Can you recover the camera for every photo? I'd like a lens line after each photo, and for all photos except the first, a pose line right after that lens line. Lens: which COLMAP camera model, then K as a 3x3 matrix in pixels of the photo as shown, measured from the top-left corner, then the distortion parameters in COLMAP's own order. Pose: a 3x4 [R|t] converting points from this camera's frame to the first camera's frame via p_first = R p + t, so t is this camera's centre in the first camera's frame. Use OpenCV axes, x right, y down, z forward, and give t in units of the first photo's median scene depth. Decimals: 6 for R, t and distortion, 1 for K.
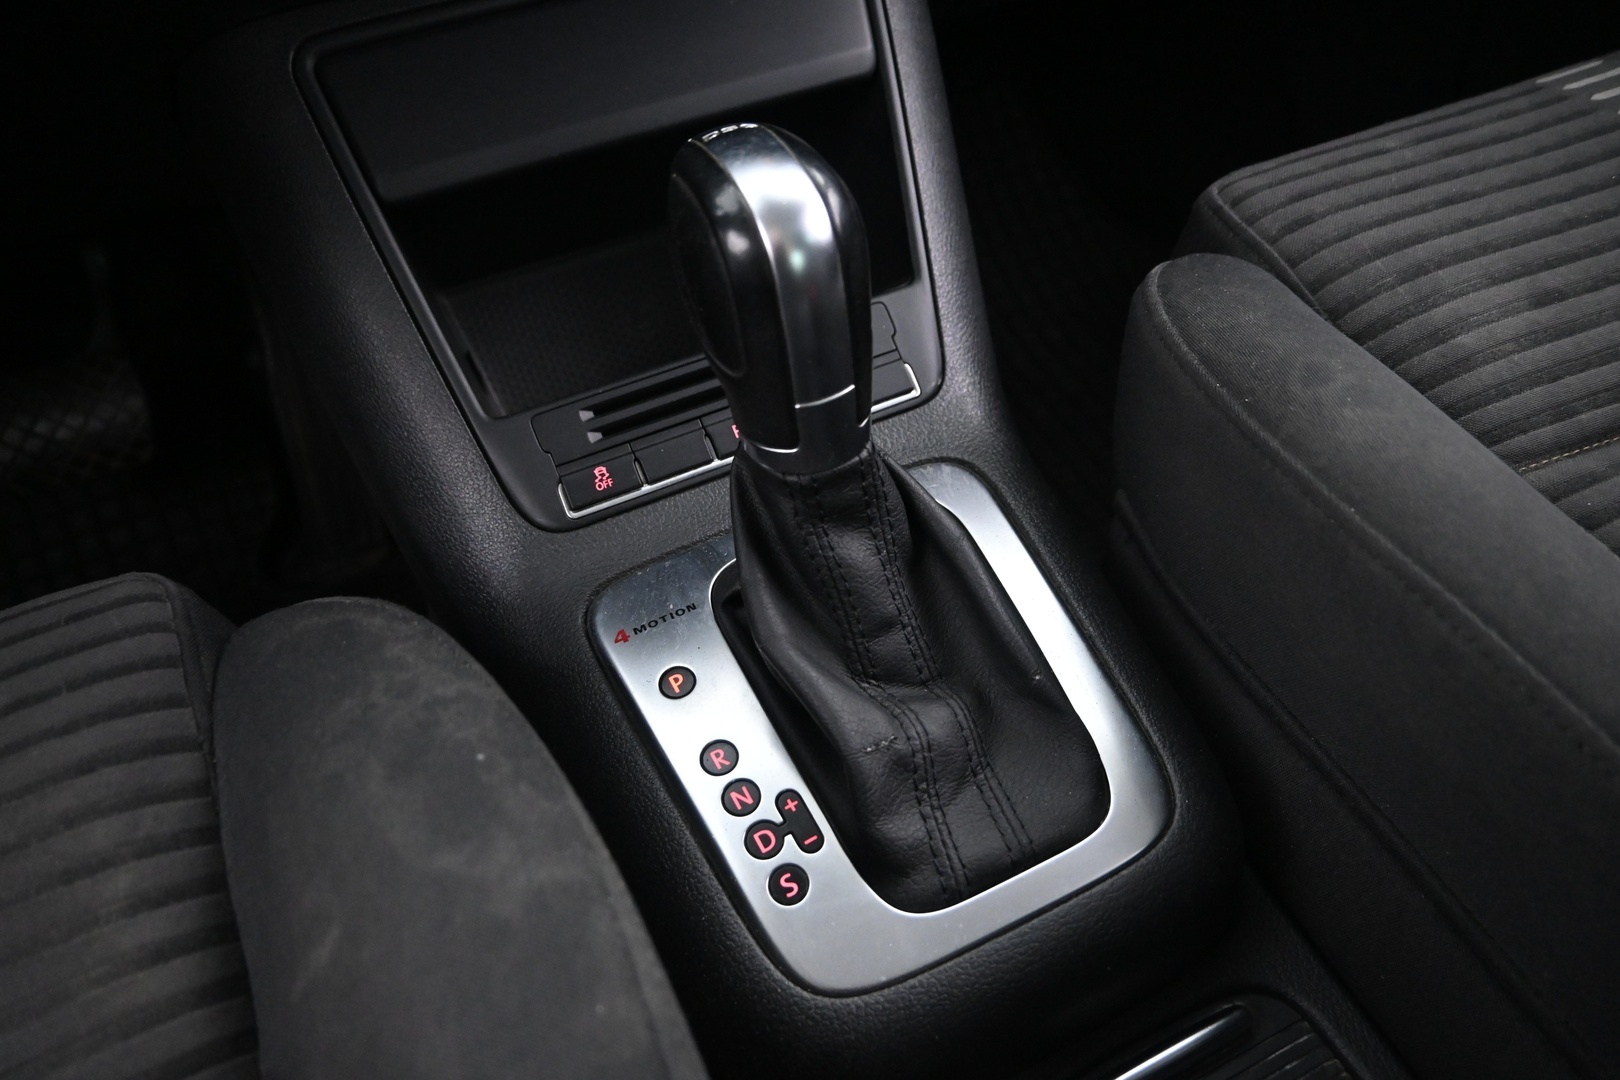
lens RADIAL K [[1109.5, 0, 810.0], [0, 1109.5, 540.0], [0, 0, 1]] dist [0.008074, 0.000173]
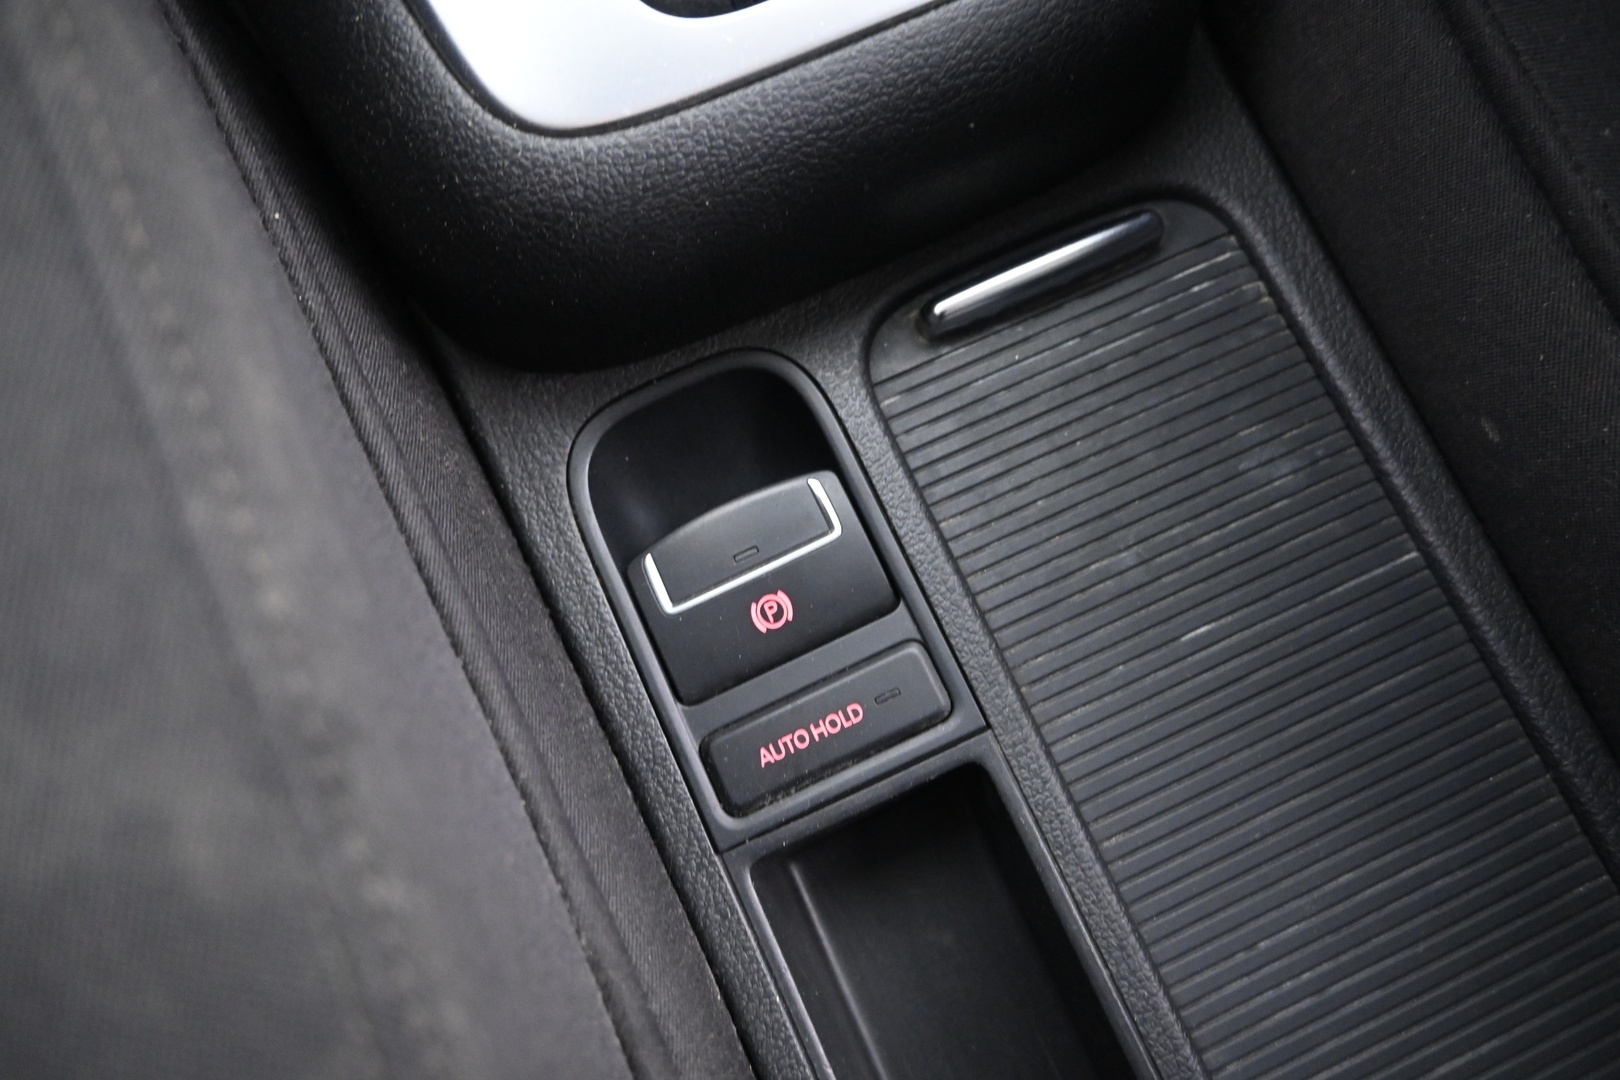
lens RADIAL K [[1109.5, 0, 810.0], [0, 1109.5, 540.0], [0, 0, 1]] dist [0.008074, 0.000173]
pose [[0.998794, 0.024026, 0.042808, 0.151822], [-0.042877, 0.851582, 0.522464, 0.259756], [-0.023902, -0.523670, 0.851586, 0.297290]]
